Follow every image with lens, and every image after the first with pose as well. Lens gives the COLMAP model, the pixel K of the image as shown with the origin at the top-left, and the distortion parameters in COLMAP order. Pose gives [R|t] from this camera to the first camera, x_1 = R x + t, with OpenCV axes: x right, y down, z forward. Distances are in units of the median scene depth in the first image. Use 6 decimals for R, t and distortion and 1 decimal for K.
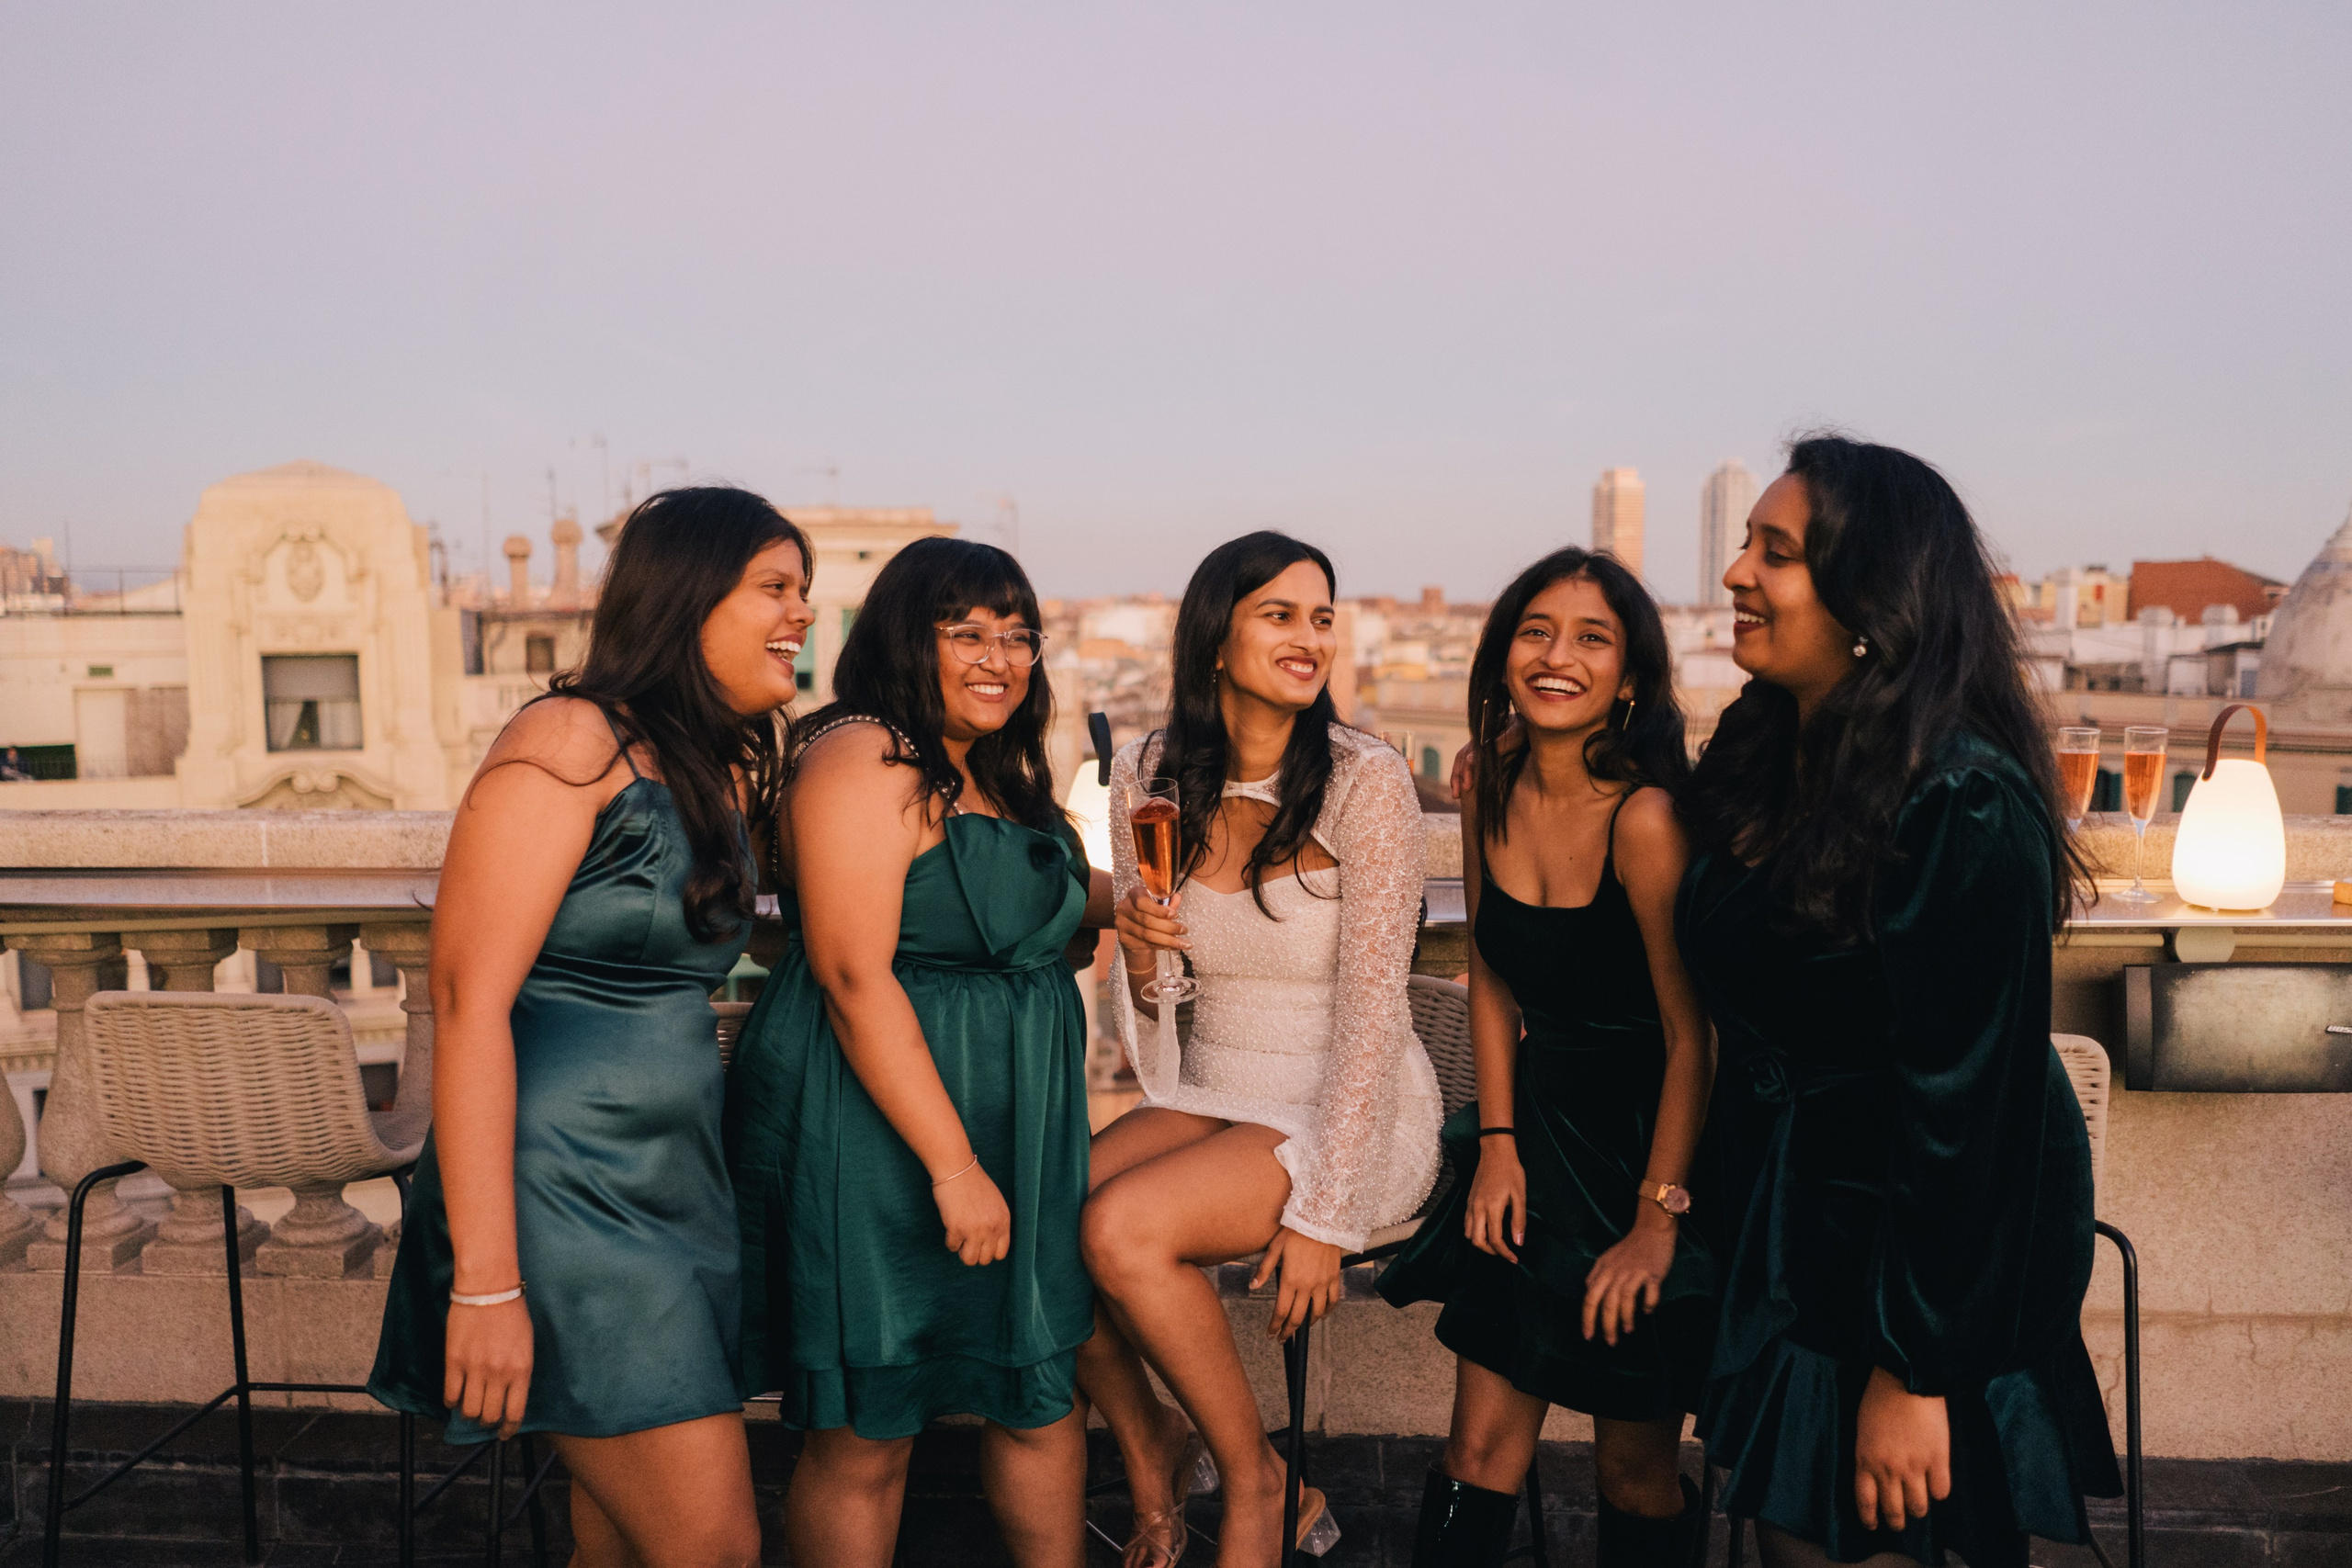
lens RADIAL K [[2037.8, 0, 1171.7], [0, 2037.8, 829.4], [0, 0, 1]] dist [-0.005820, -0.002494]
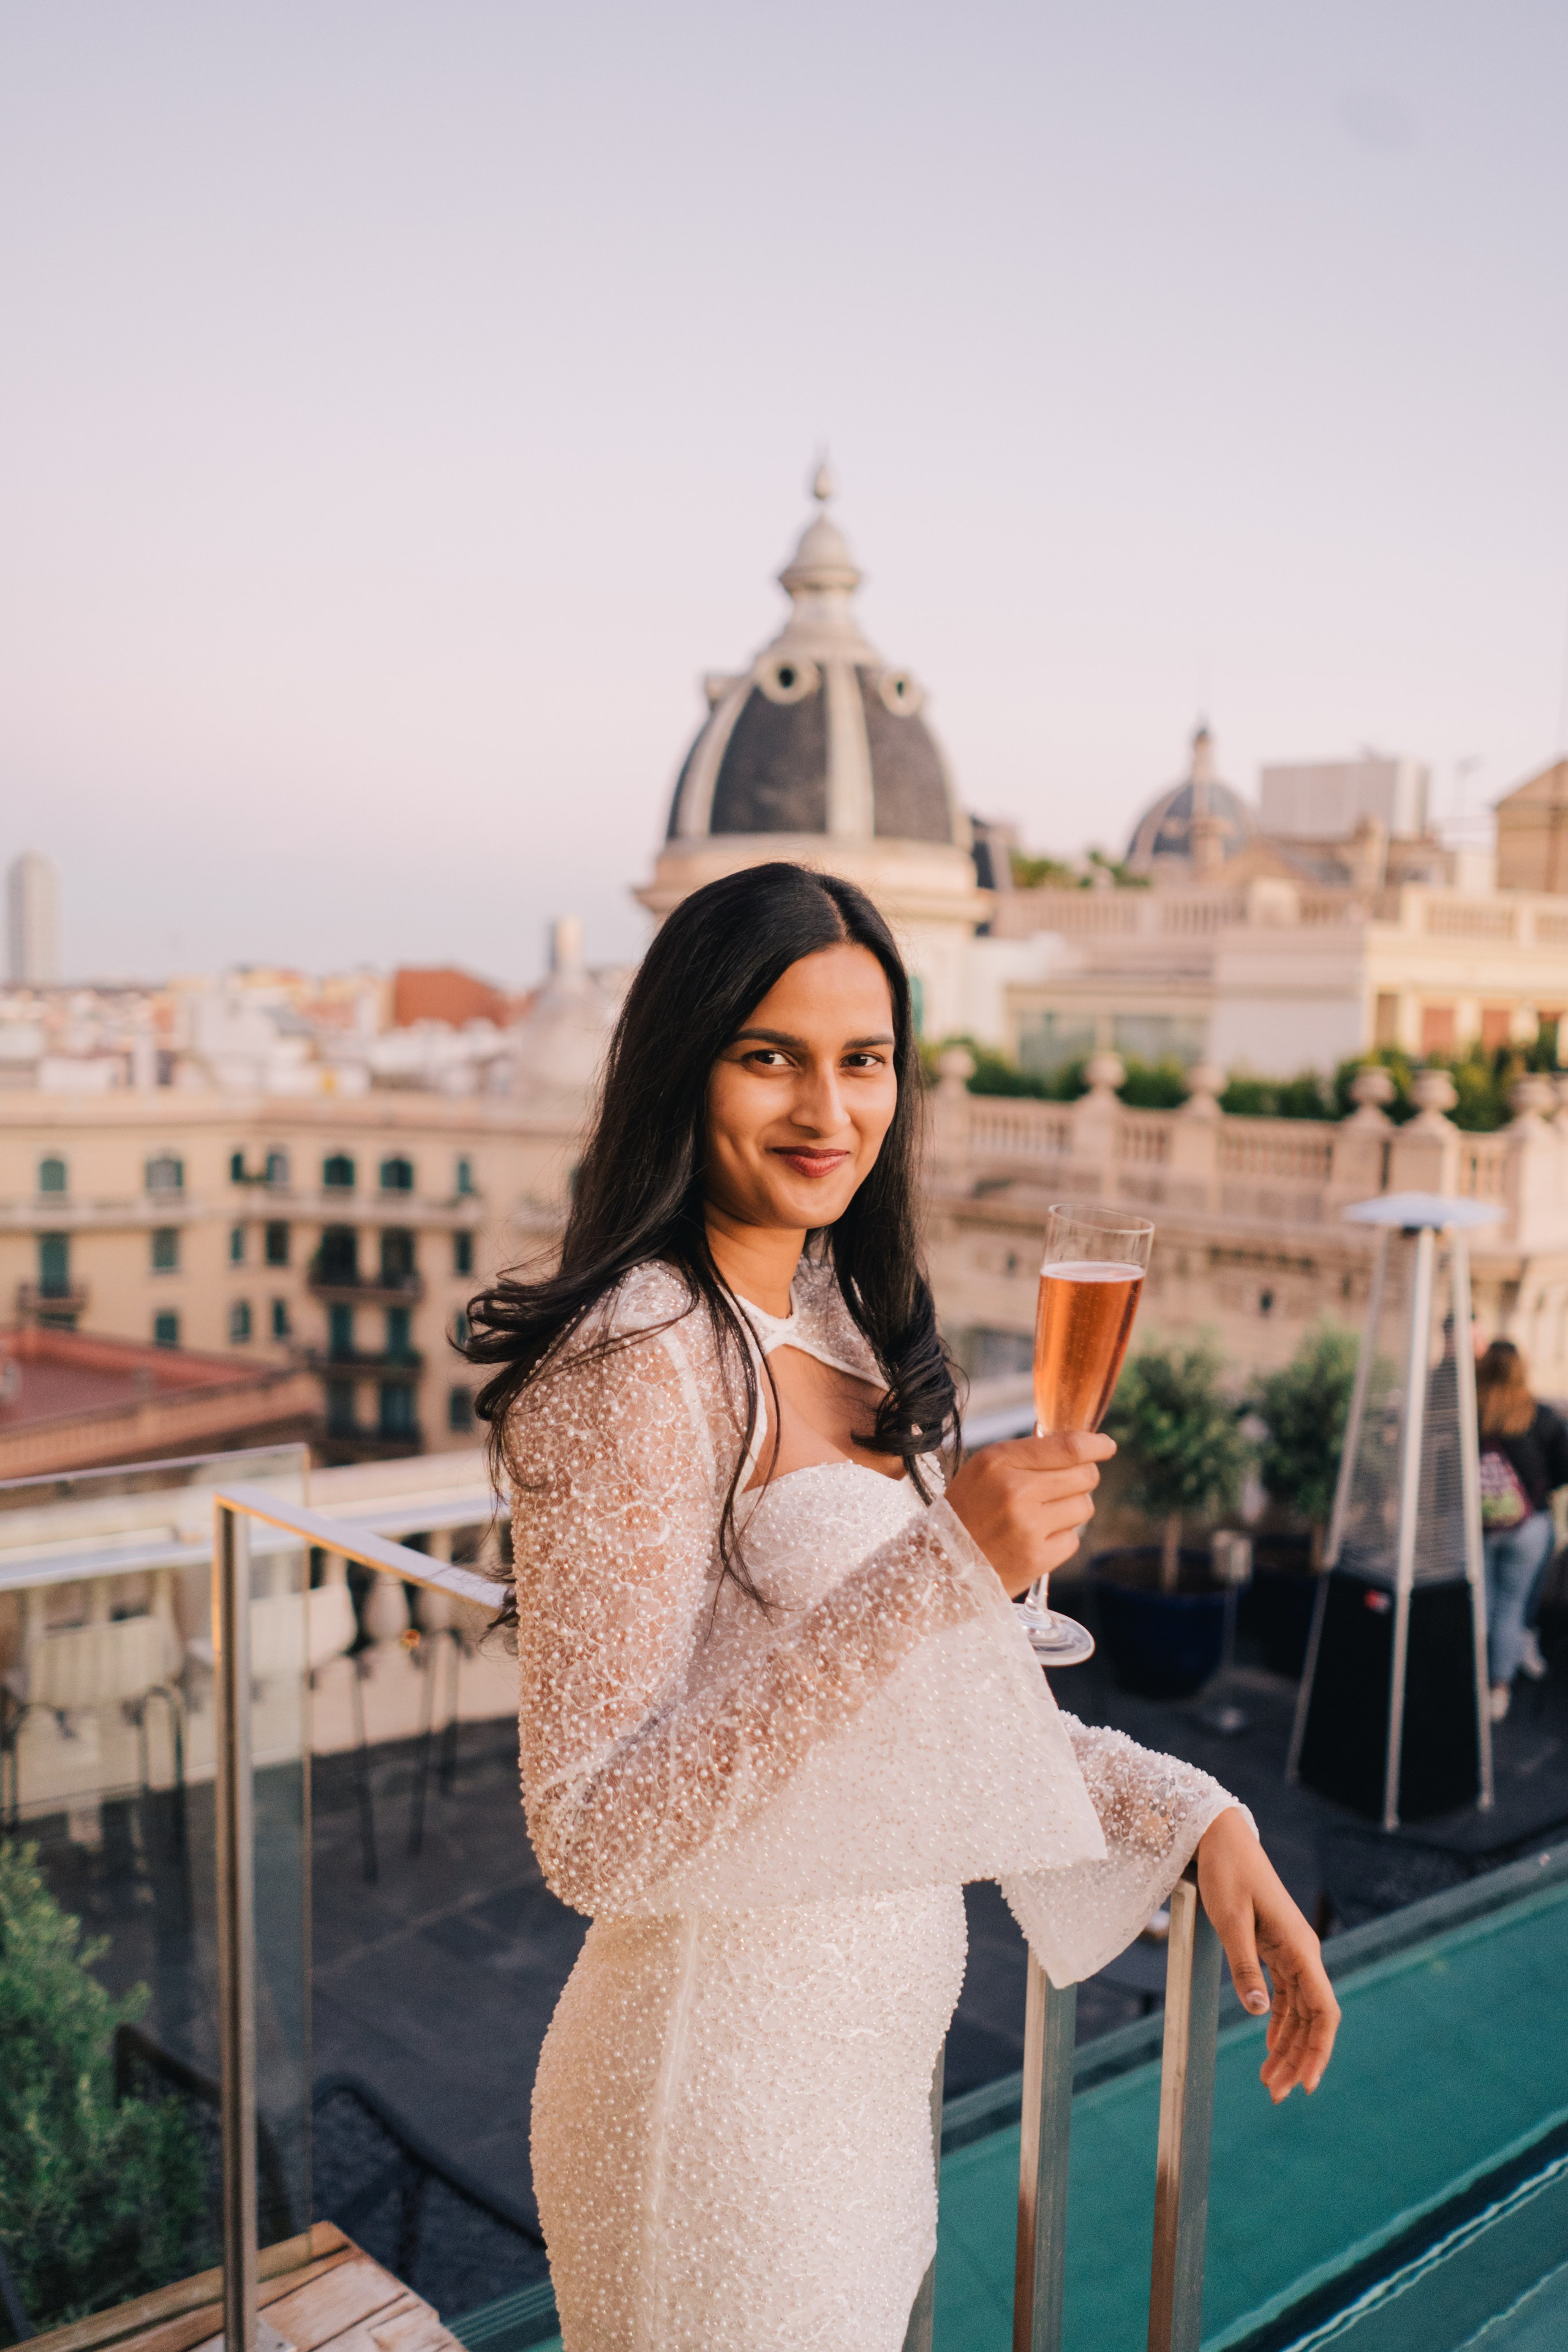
lens RADIAL K [[1901.5, 0, 784.0], [0, 1901.5, 1176.0], [0, 0, 1]] dist [-0.003011, -0.007173]
pose [[0.794743, -0.041529, 0.605523, -0.095997], [0.042461, 0.999016, 0.012786, -0.034615], [-0.605458, 0.015550, 0.795725, -0.104616]]
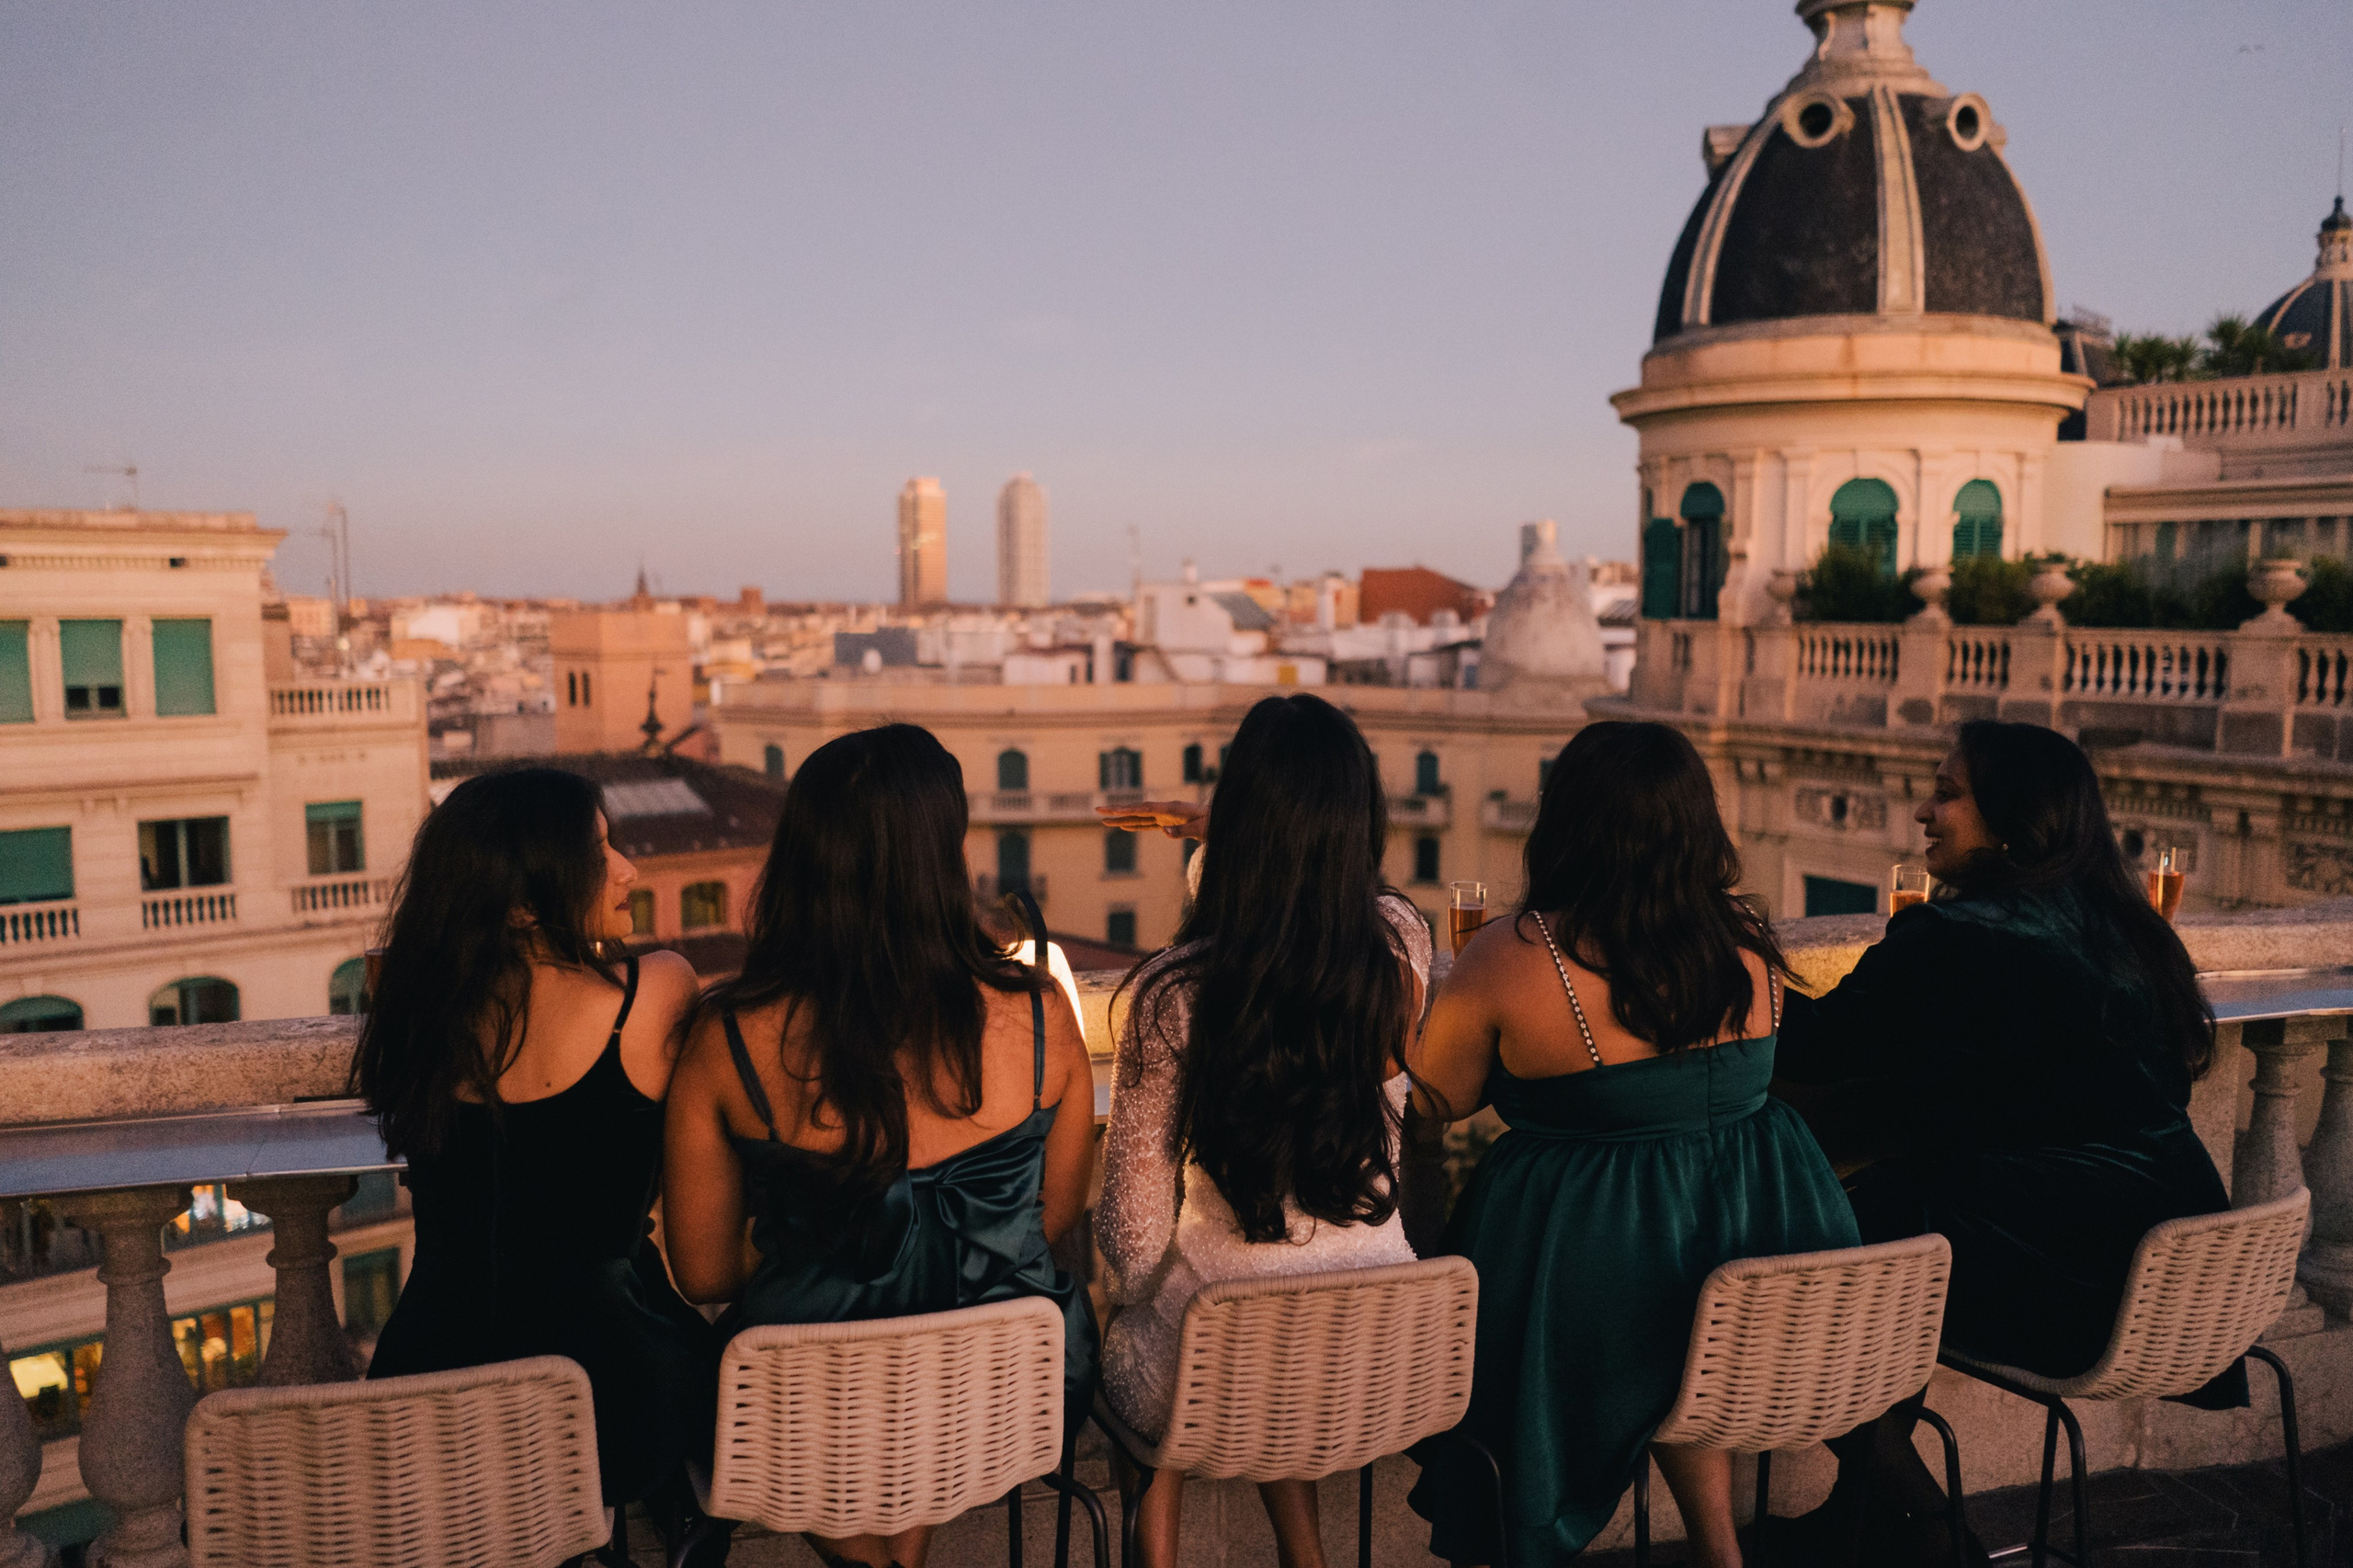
lens RADIAL K [[1907.4, 0, 1196.4], [0, 1907.4, 798.6], [0, 0, 1]] dist [-0.005127, -0.003639]
pose [[0.935979, -0.034455, 0.350364, -0.023297], [0.036862, 0.999320, -0.000201, -0.008546], [-0.350119, 0.013103, 0.936613, 0.015301]]
